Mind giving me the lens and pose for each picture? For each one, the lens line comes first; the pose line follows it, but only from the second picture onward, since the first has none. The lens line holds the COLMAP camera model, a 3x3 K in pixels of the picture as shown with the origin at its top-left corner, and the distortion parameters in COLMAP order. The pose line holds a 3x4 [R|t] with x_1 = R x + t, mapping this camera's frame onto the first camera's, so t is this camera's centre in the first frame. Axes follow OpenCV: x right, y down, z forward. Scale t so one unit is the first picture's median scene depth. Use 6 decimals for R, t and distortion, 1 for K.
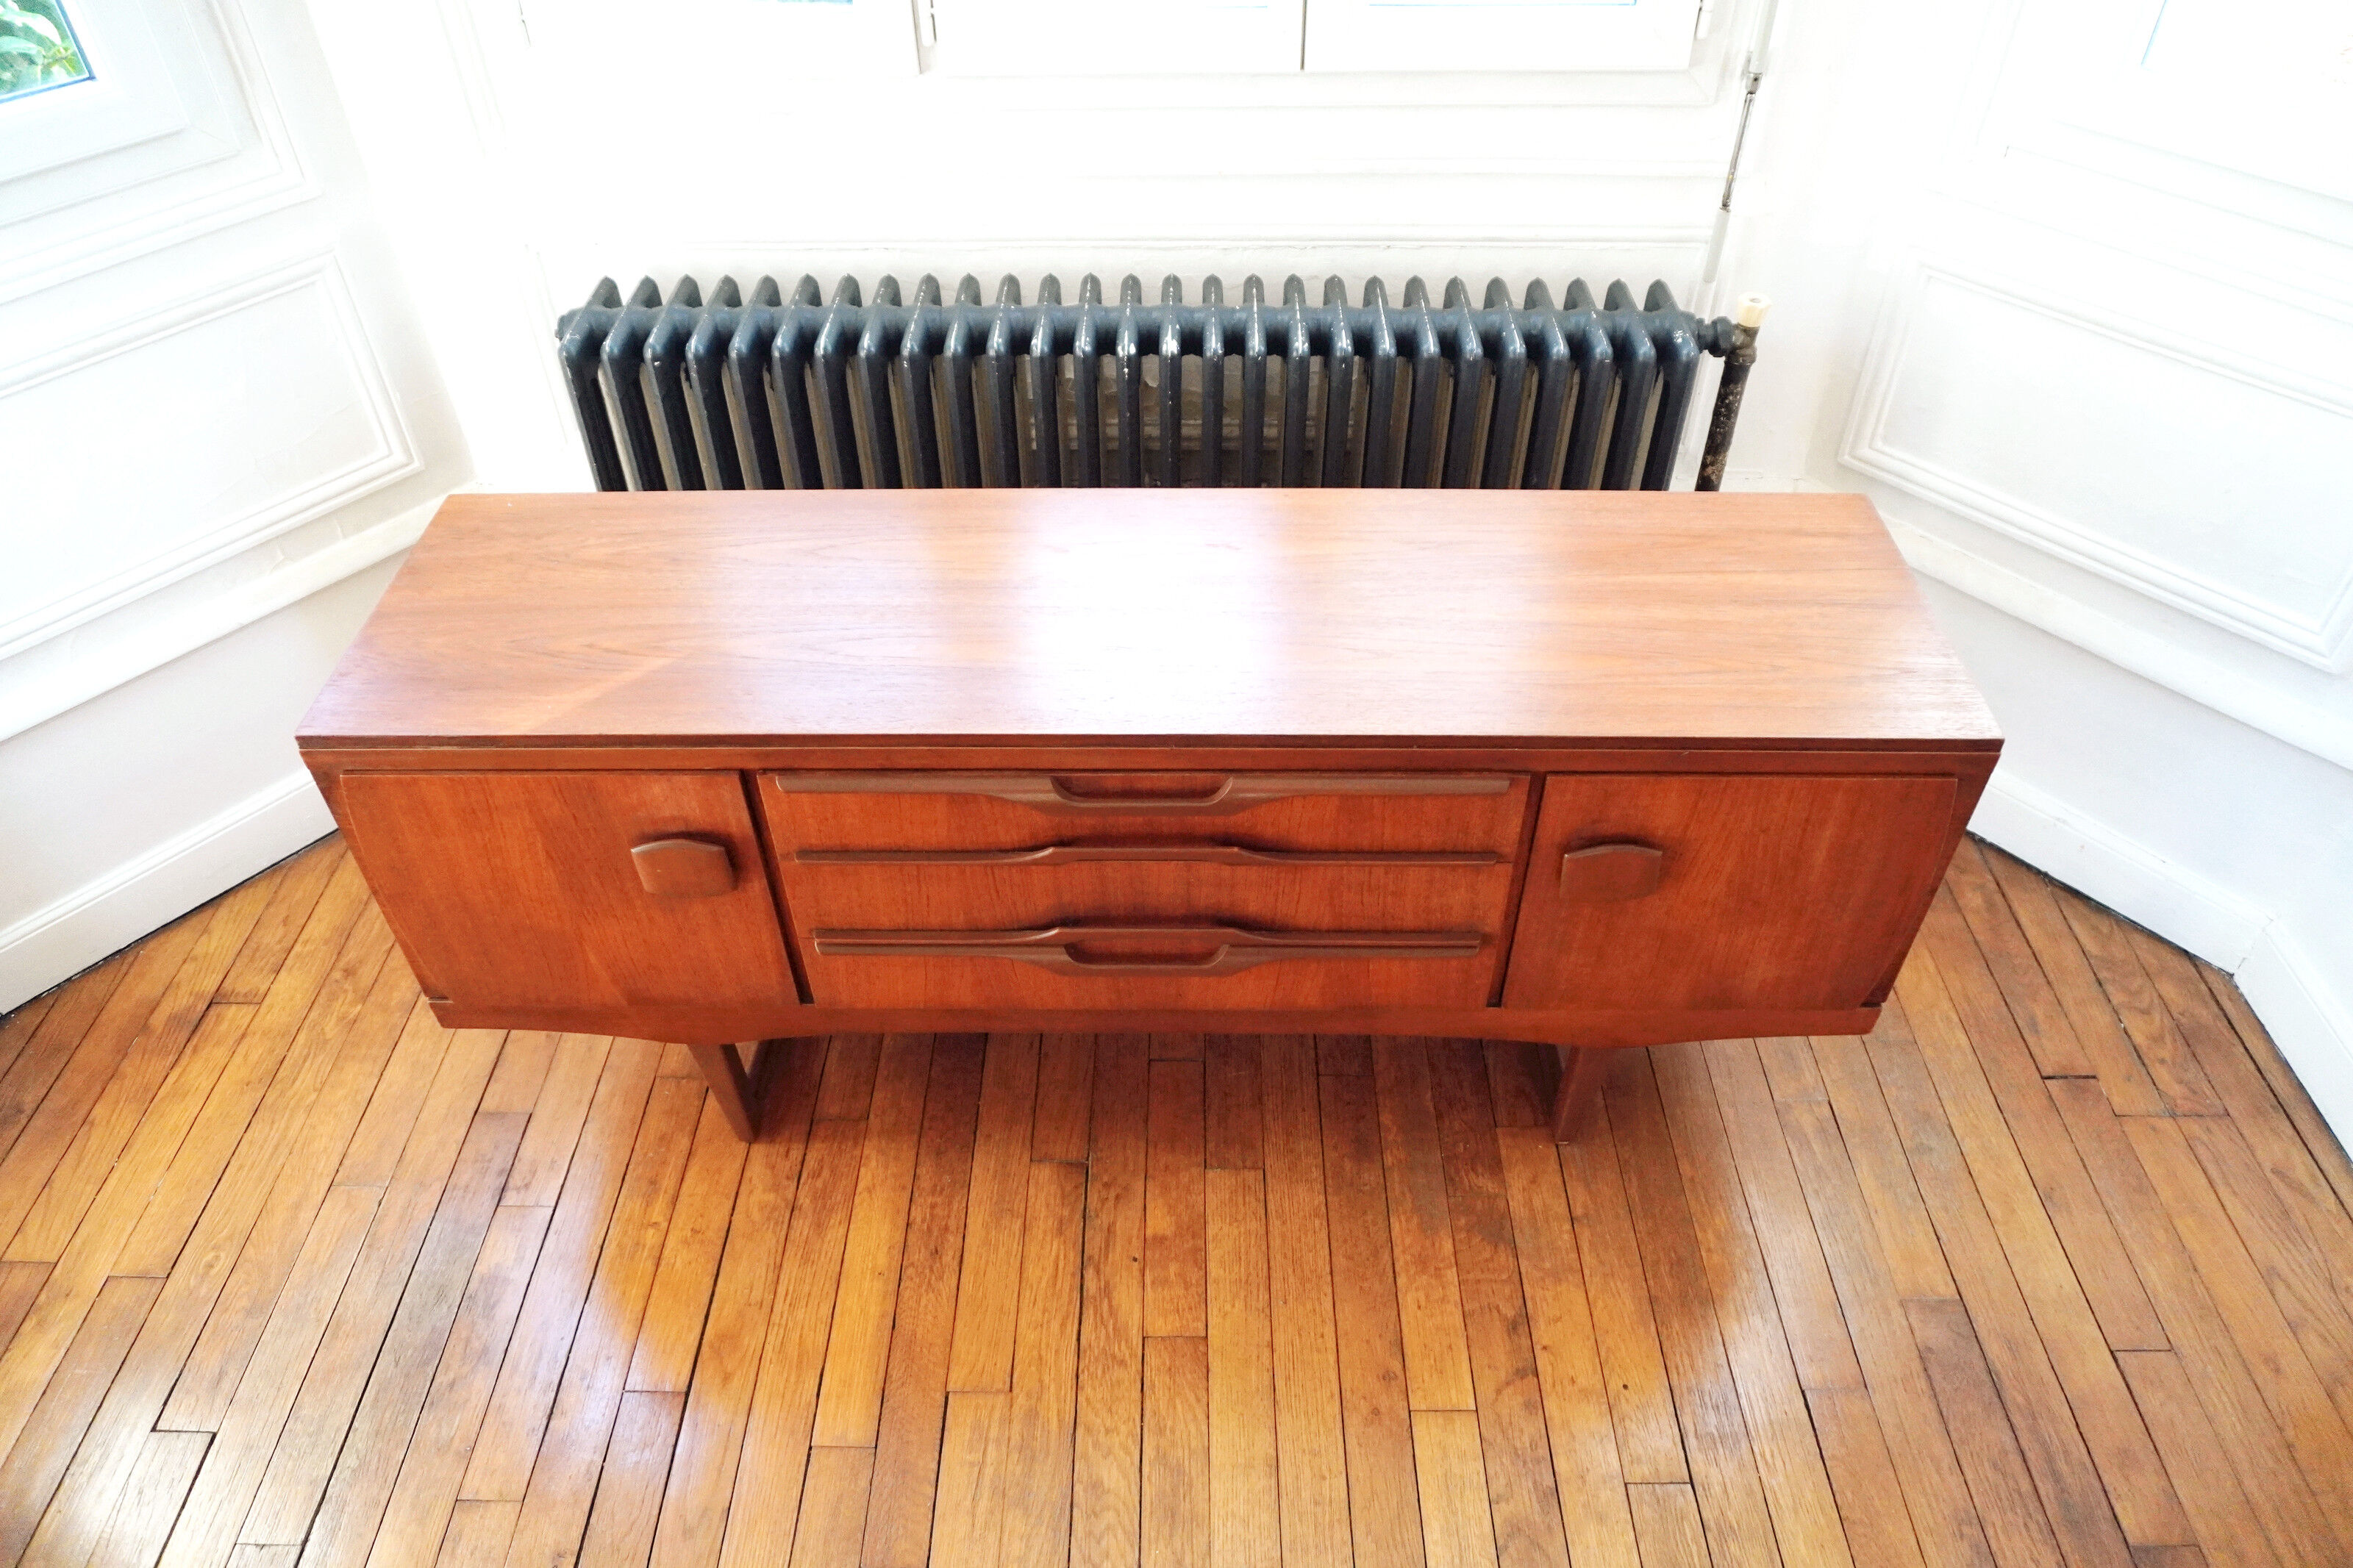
lens RADIAL K [[1572.2, 0, 1171.4], [0, 1572.2, 789.0], [0, 0, 1]] dist [-0.051079, -0.003057]
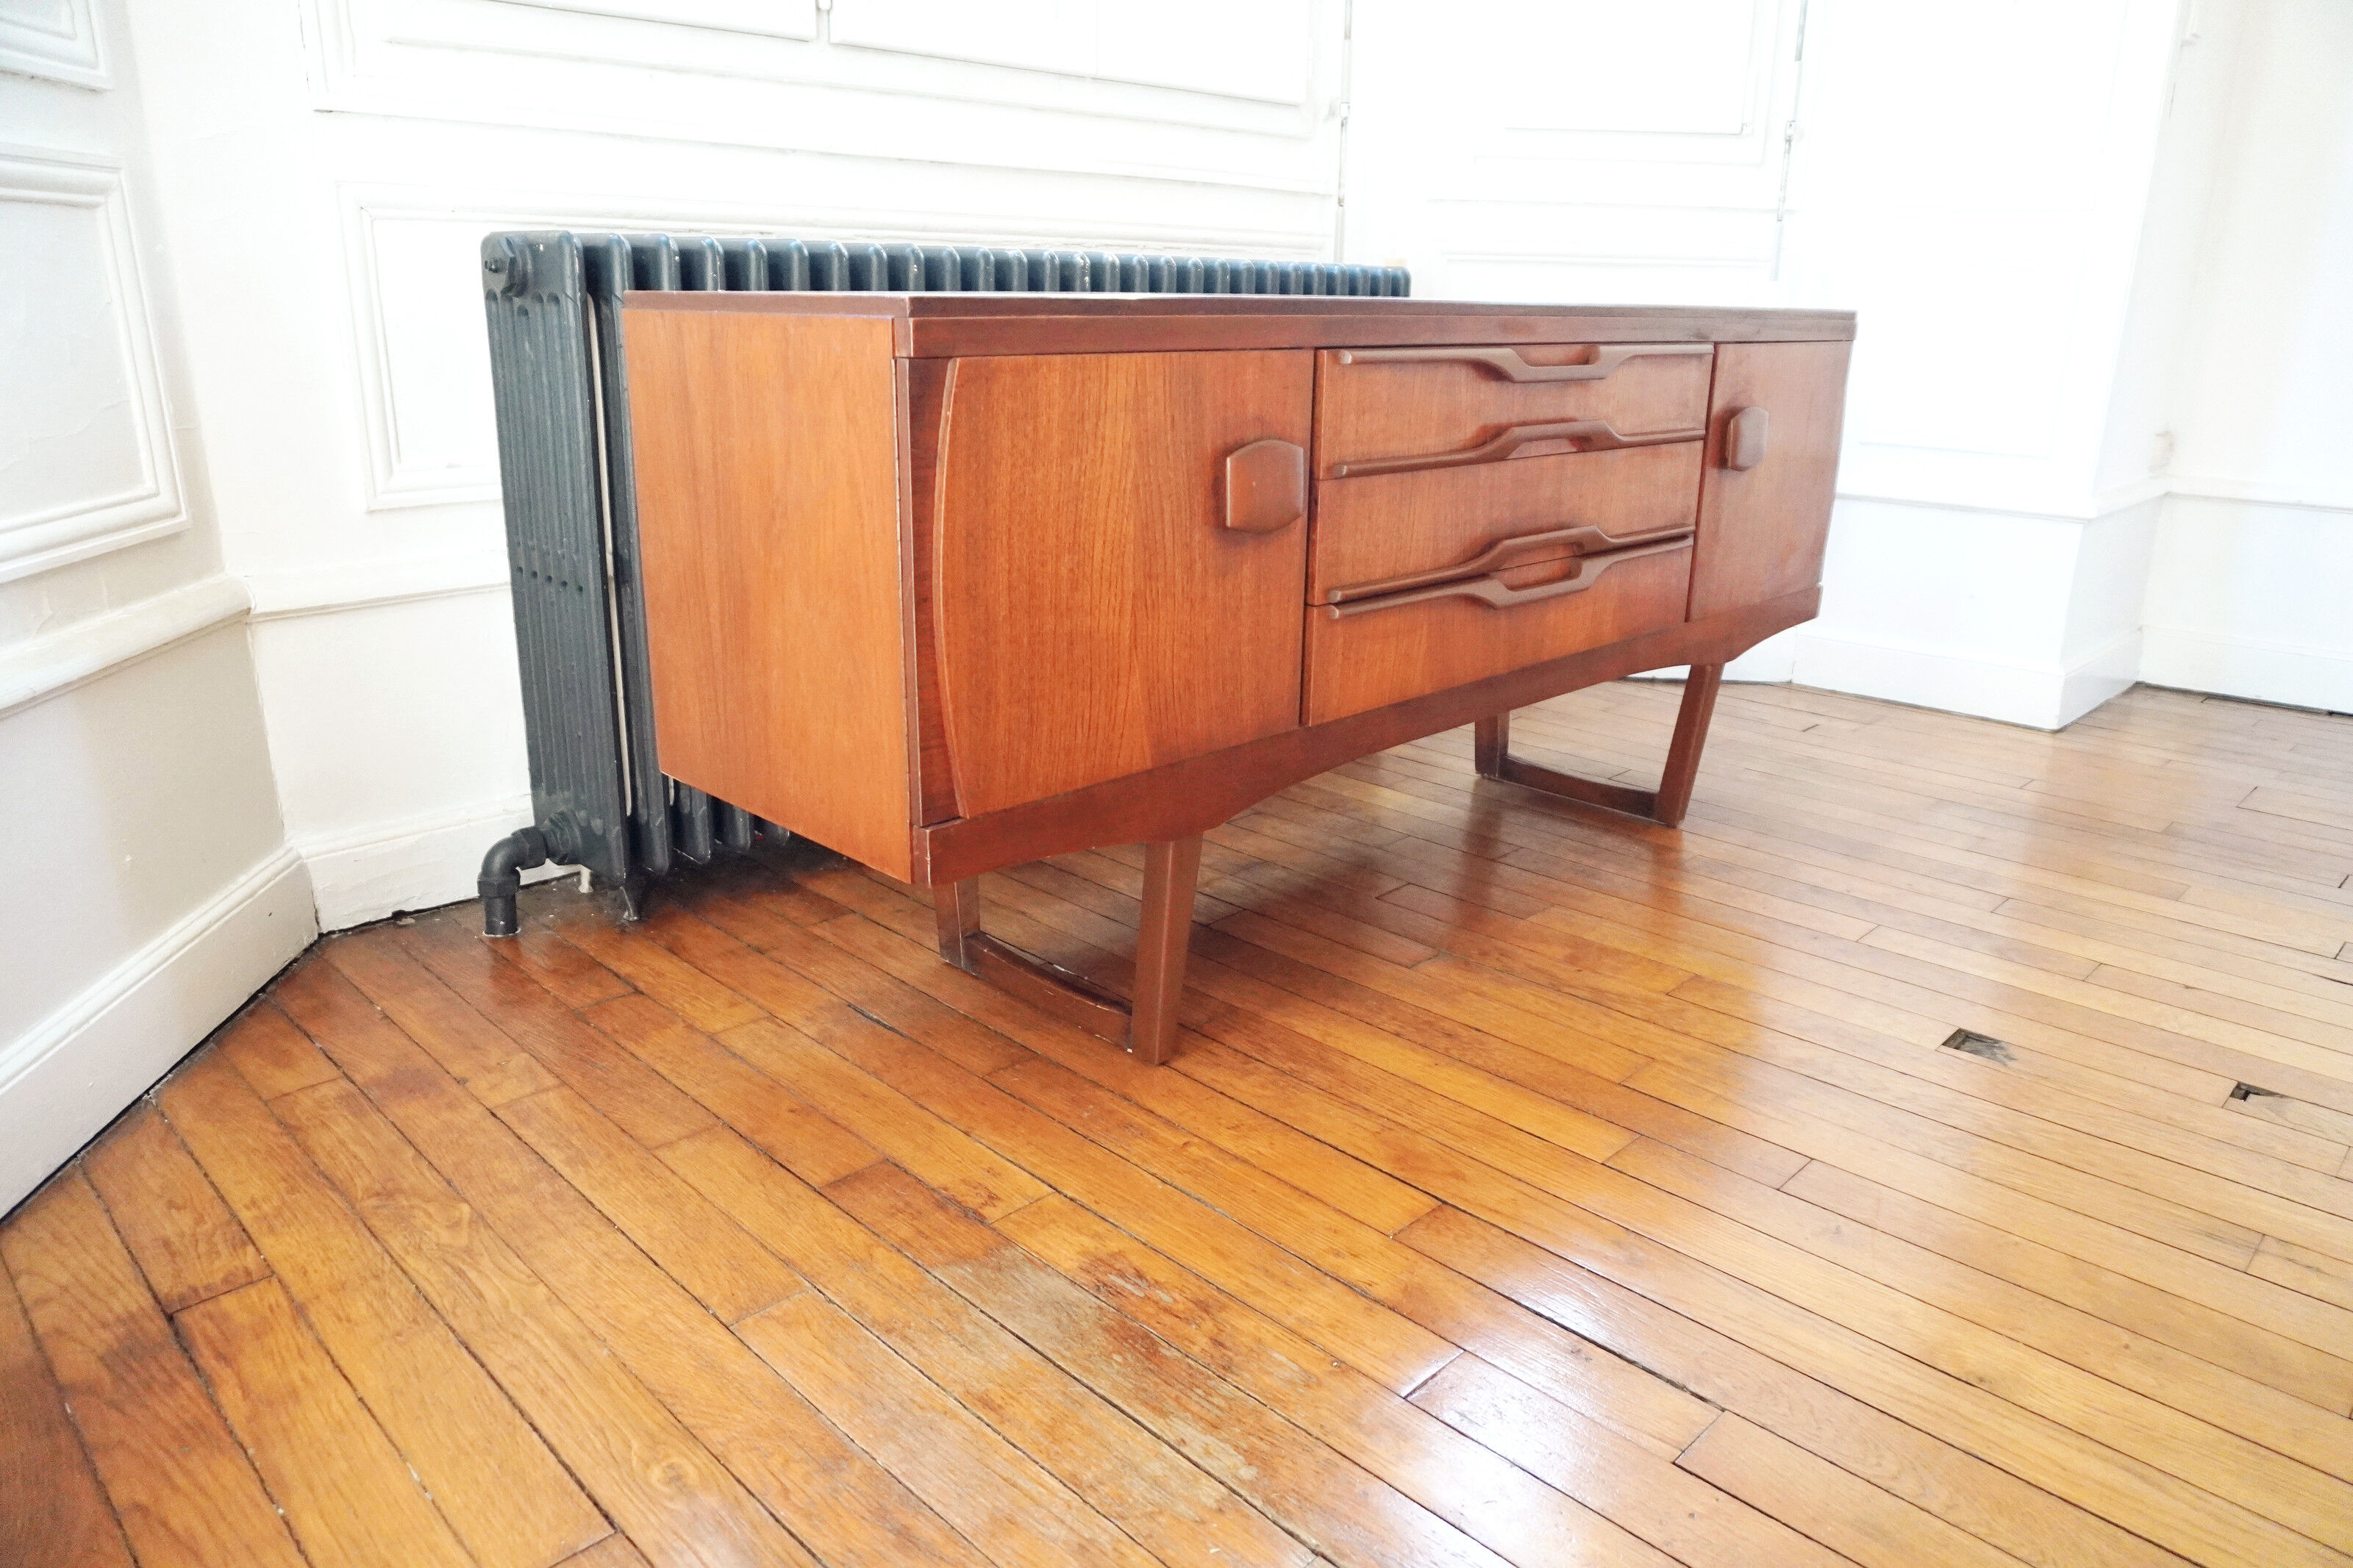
lens RADIAL K [[1547.6, 0, 1176.5], [0, 1547.6, 784.0], [0, 0, 1]] dist [-0.022931, 0.004243]
pose [[0.697647, -0.197014, 0.688820, -0.802075], [0.472176, 0.849535, -0.235246, 0.305125], [-0.538830, 0.489363, 0.685701, 0.428477]]
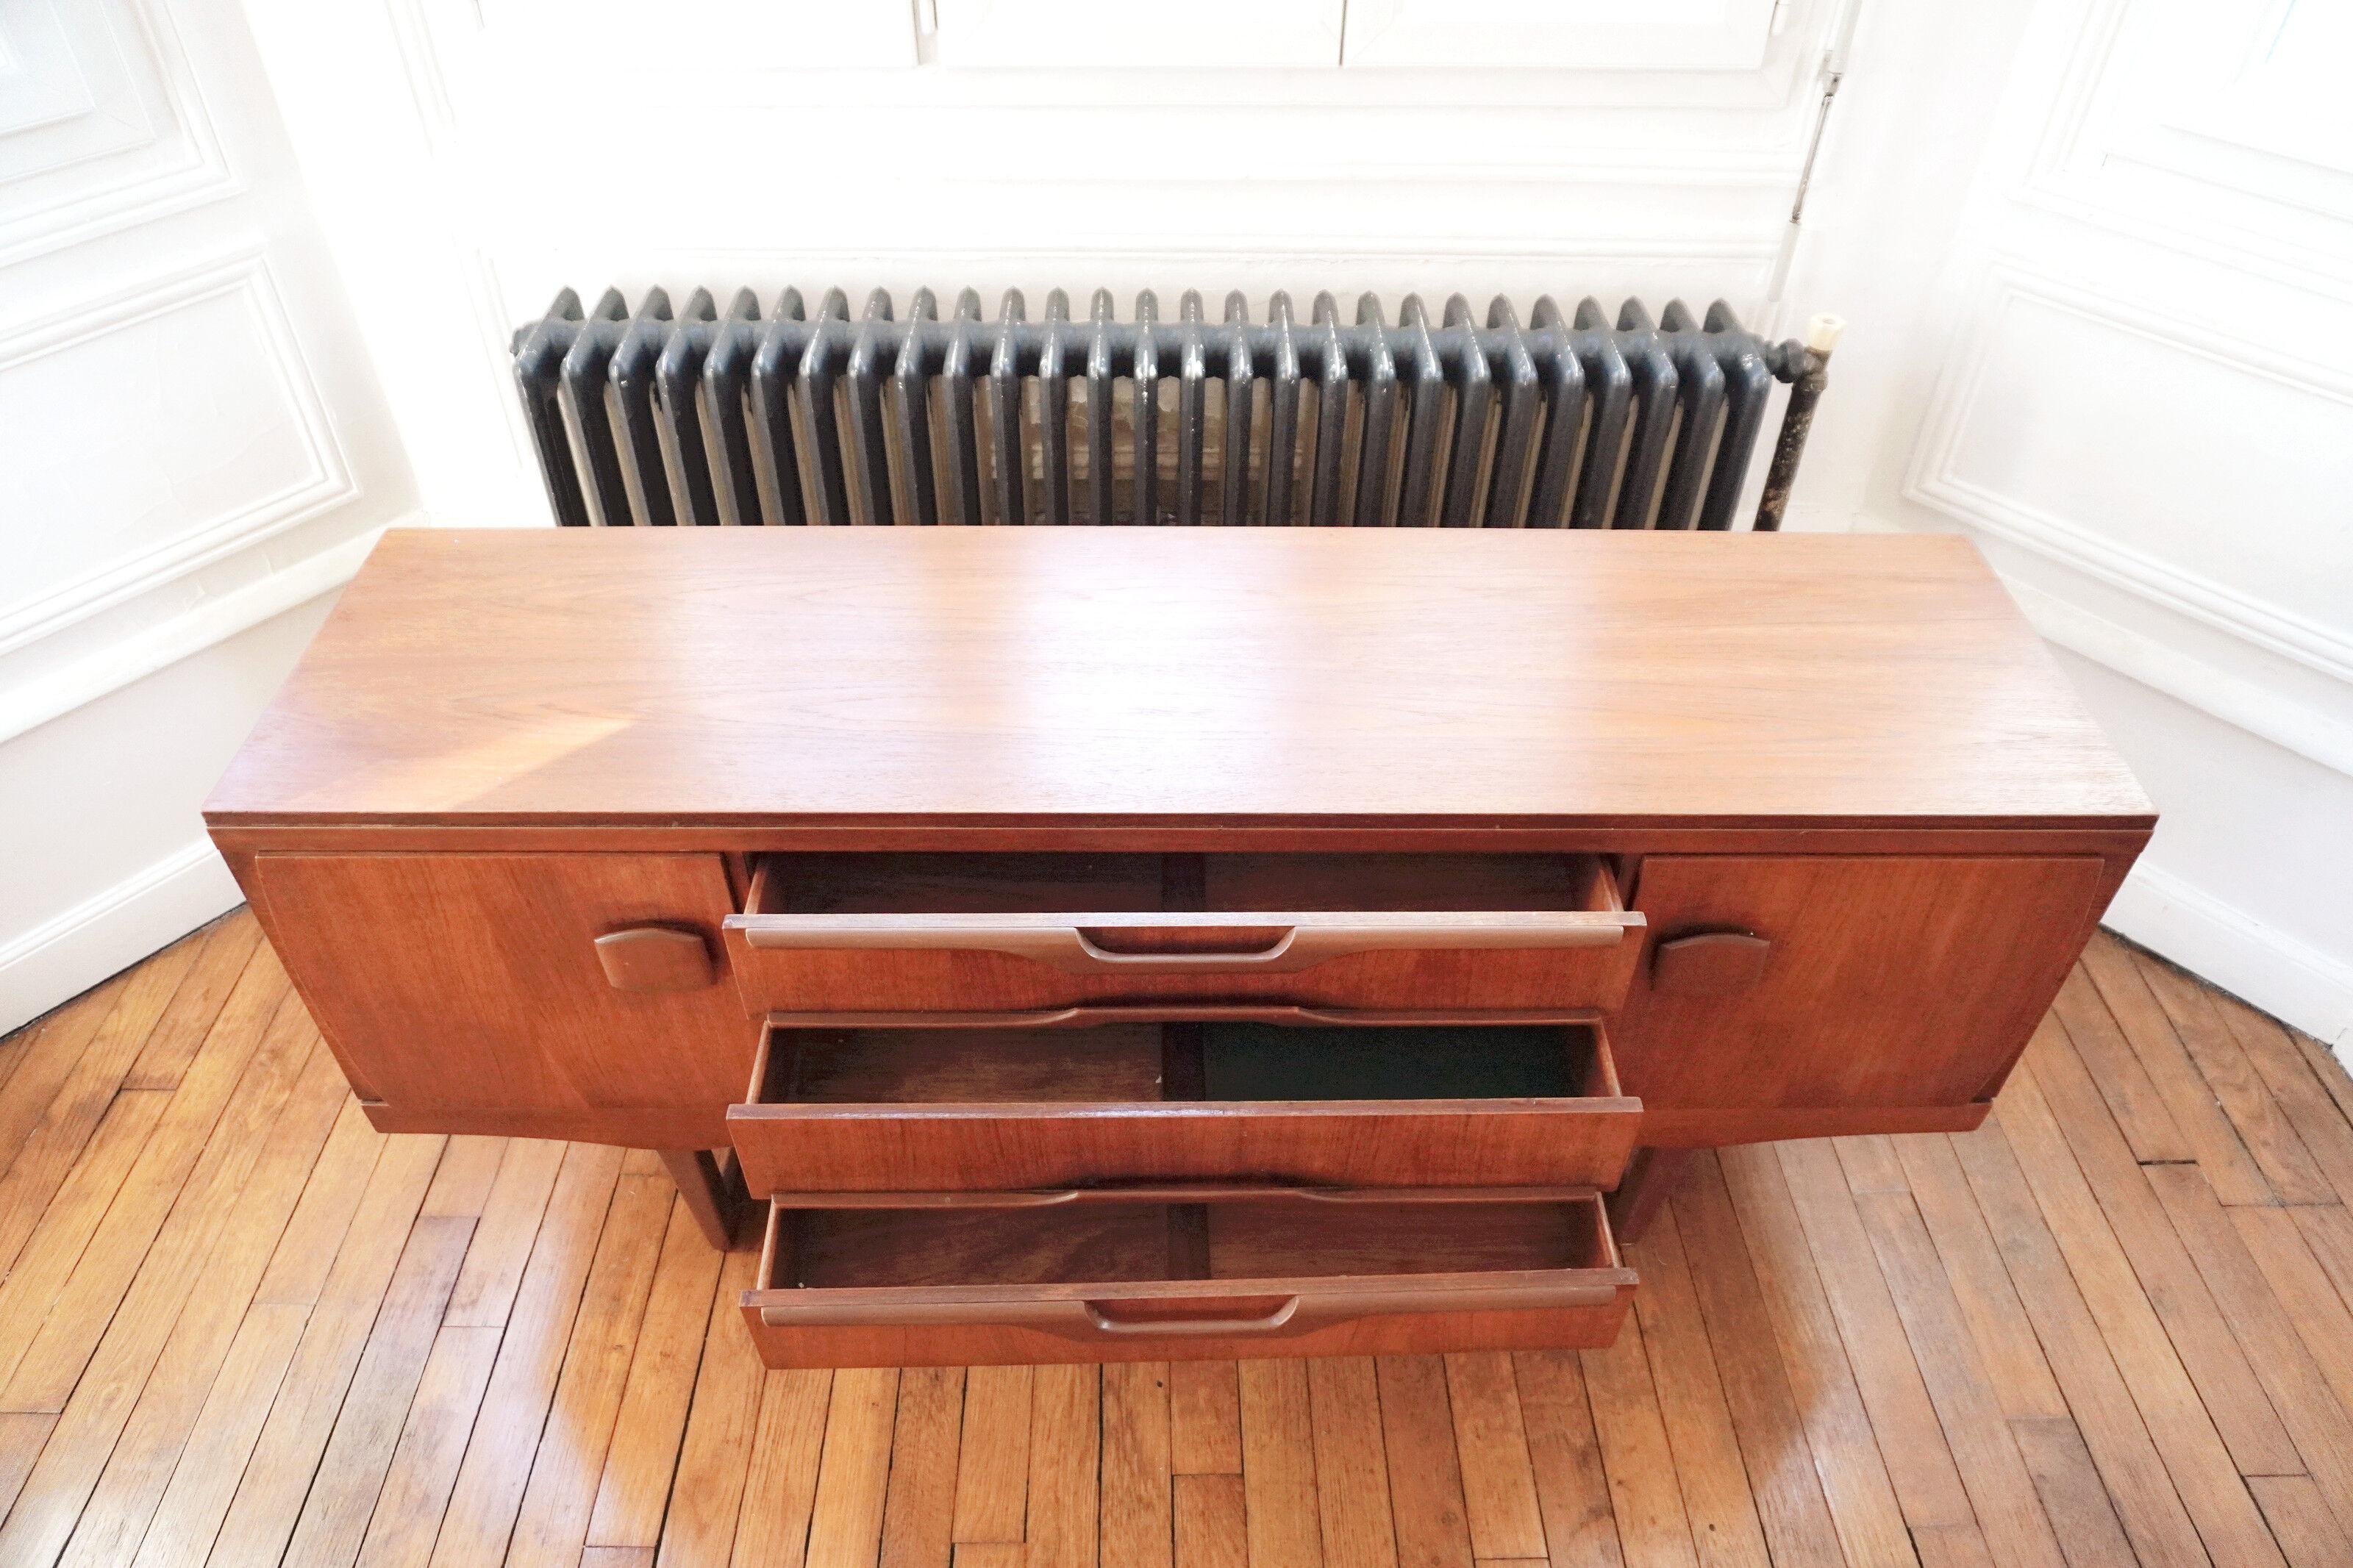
lens RADIAL K [[1579.2, 0, 1176.5], [0, 1579.2, 784.0], [0, 0, 1]] dist [-0.046921, 0.002244]
pose [[0.999651, -0.001680, 0.026359, -0.036281], [0.002084, 0.999881, -0.015293, -0.028681], [-0.026330, 0.015343, 0.999536, 0.095151]]
